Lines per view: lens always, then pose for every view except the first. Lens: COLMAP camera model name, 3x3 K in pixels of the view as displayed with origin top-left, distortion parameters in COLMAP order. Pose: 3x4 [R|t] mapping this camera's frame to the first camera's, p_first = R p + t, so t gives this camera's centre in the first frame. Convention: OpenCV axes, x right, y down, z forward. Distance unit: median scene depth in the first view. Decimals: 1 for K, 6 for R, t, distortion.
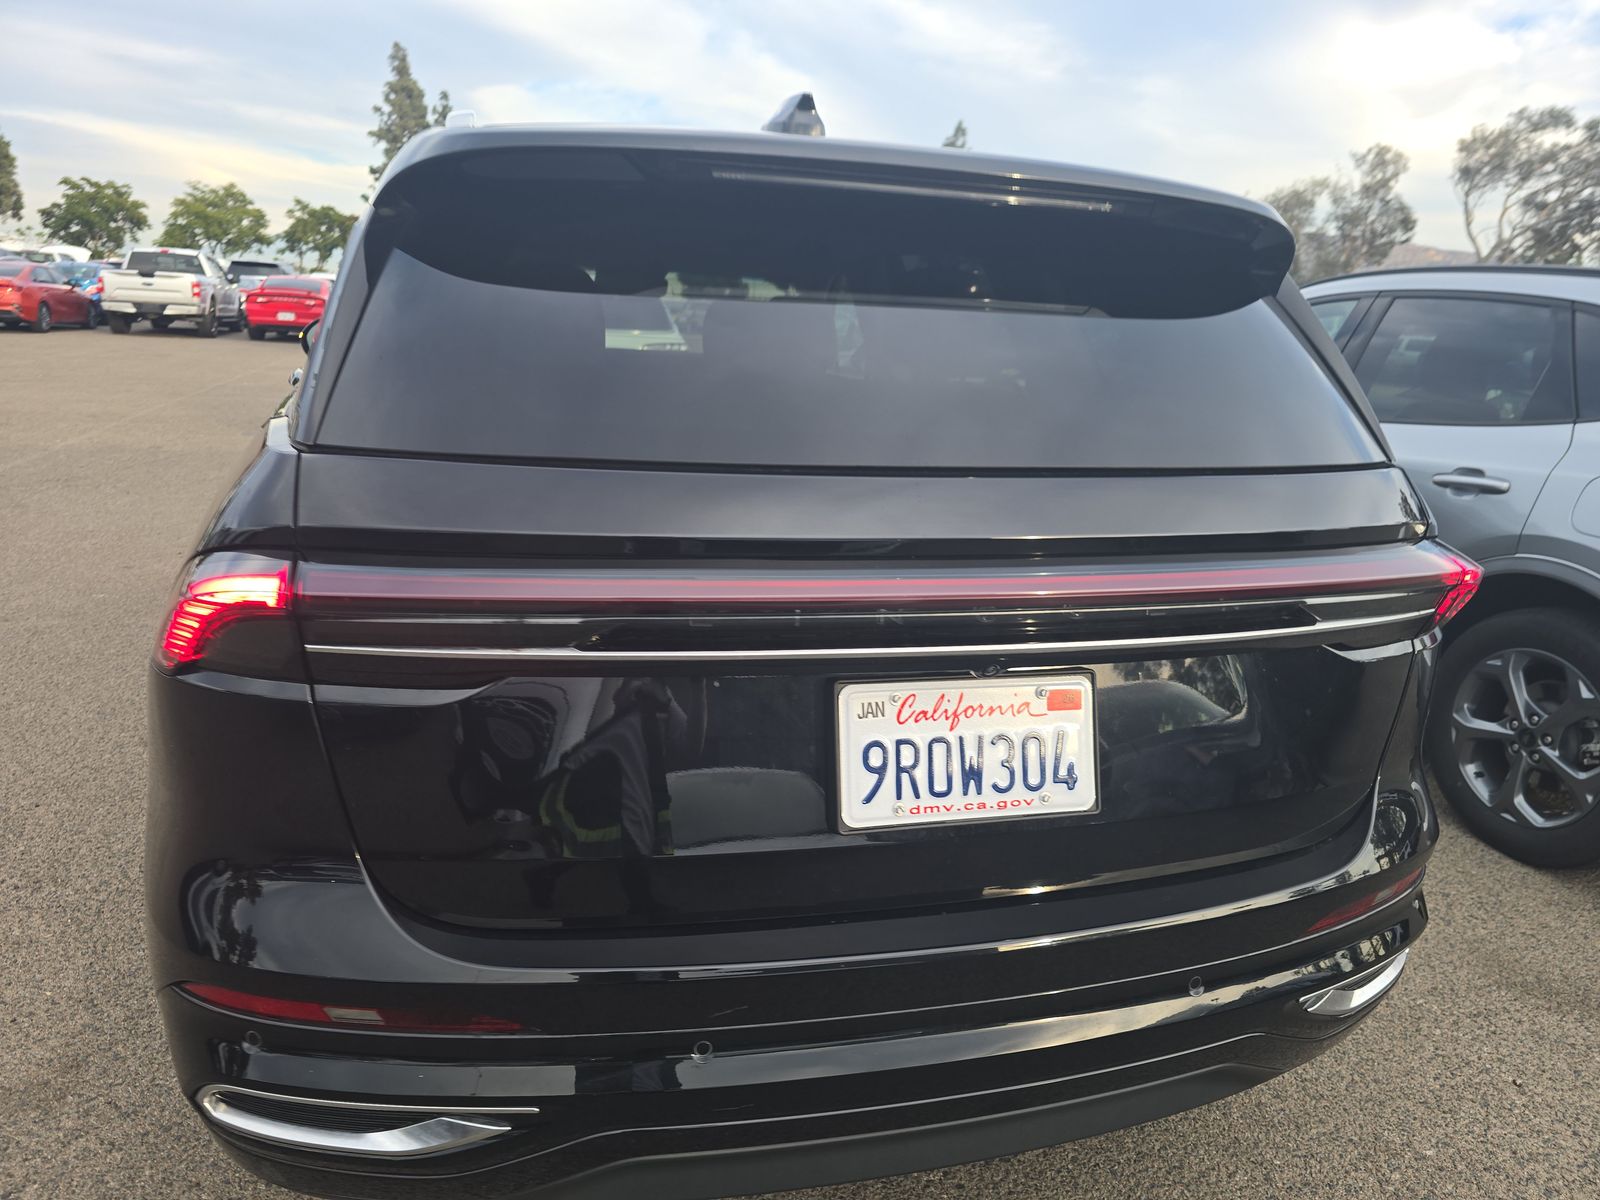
lens RADIAL K [[1079.6, 0, 812.9], [0, 1079.6, 575.9], [0, 0, 1]] dist [0.026641, -0.028520]
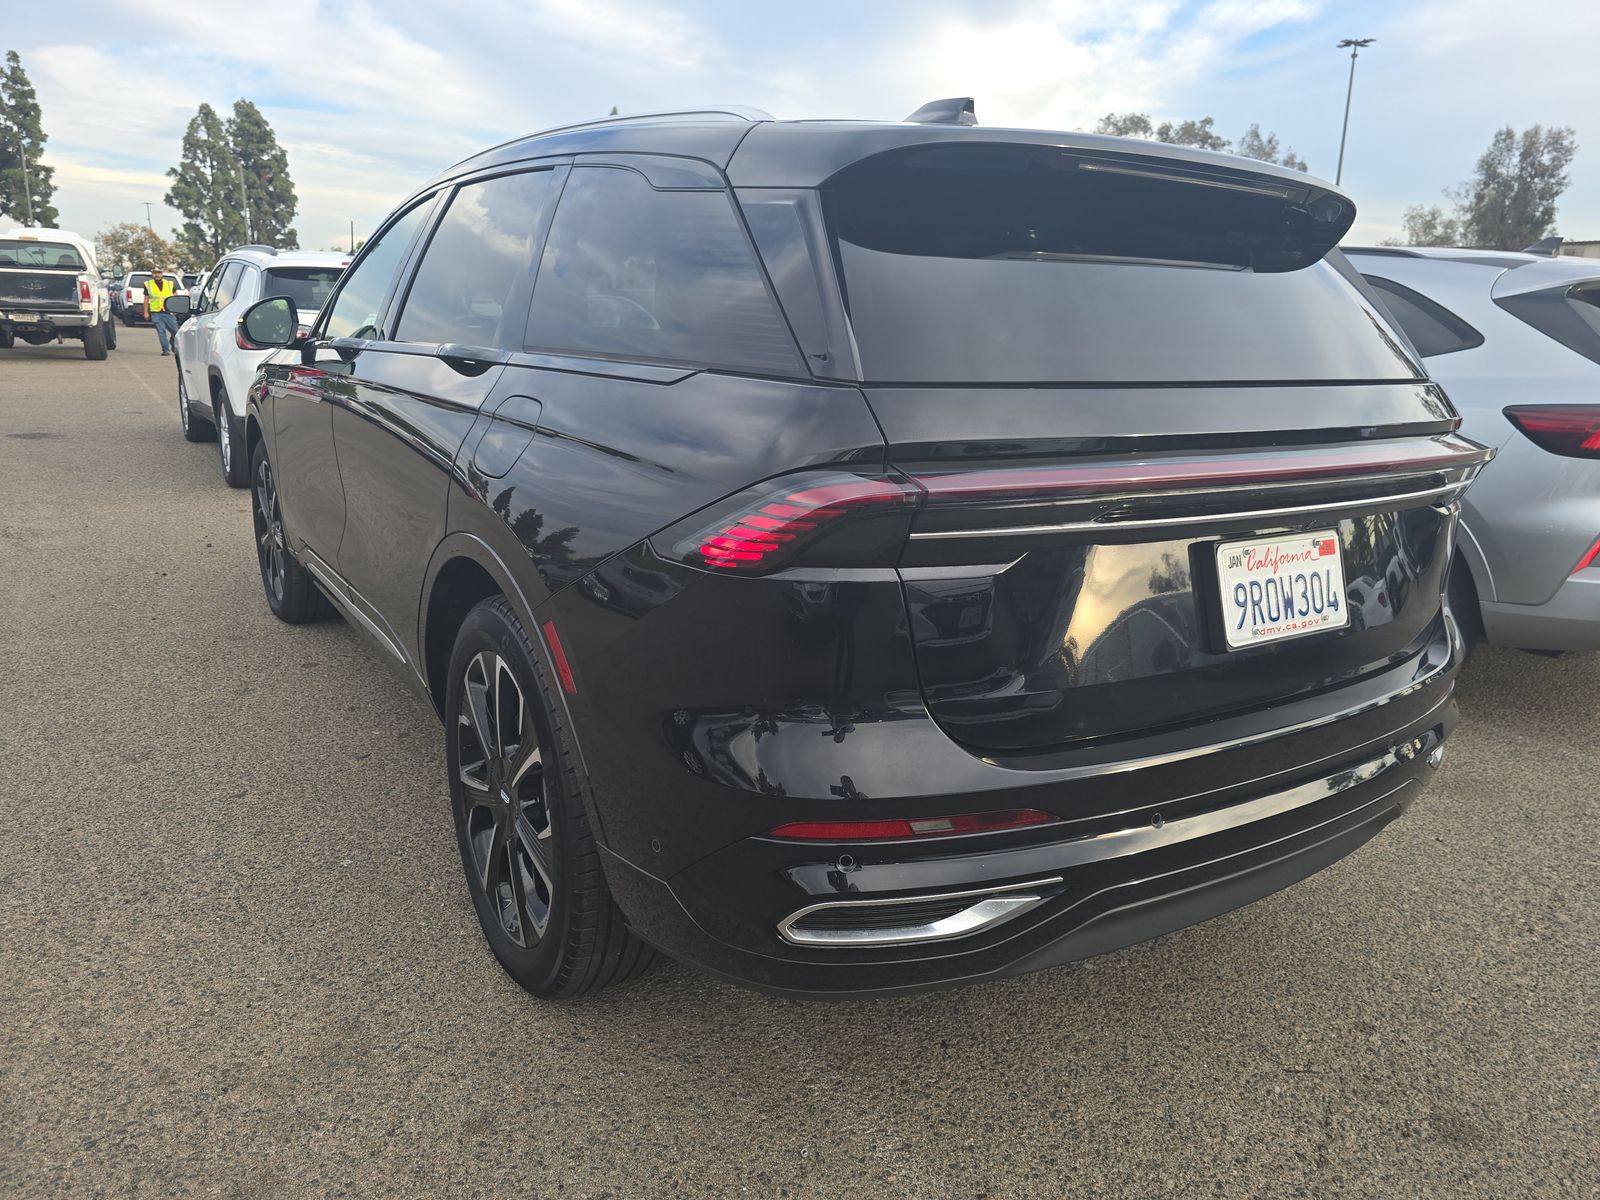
lens RADIAL K [[1079.6, 0, 808.4], [0, 1079.6, 595.5], [0, 0, 1]] dist [0.026641, -0.028520]
pose [[0.954832, -0.090732, 0.282953, -0.480952], [0.083633, 0.995806, 0.037094, 0.042124], [-0.285132, -0.011754, 0.958416, -0.086804]]
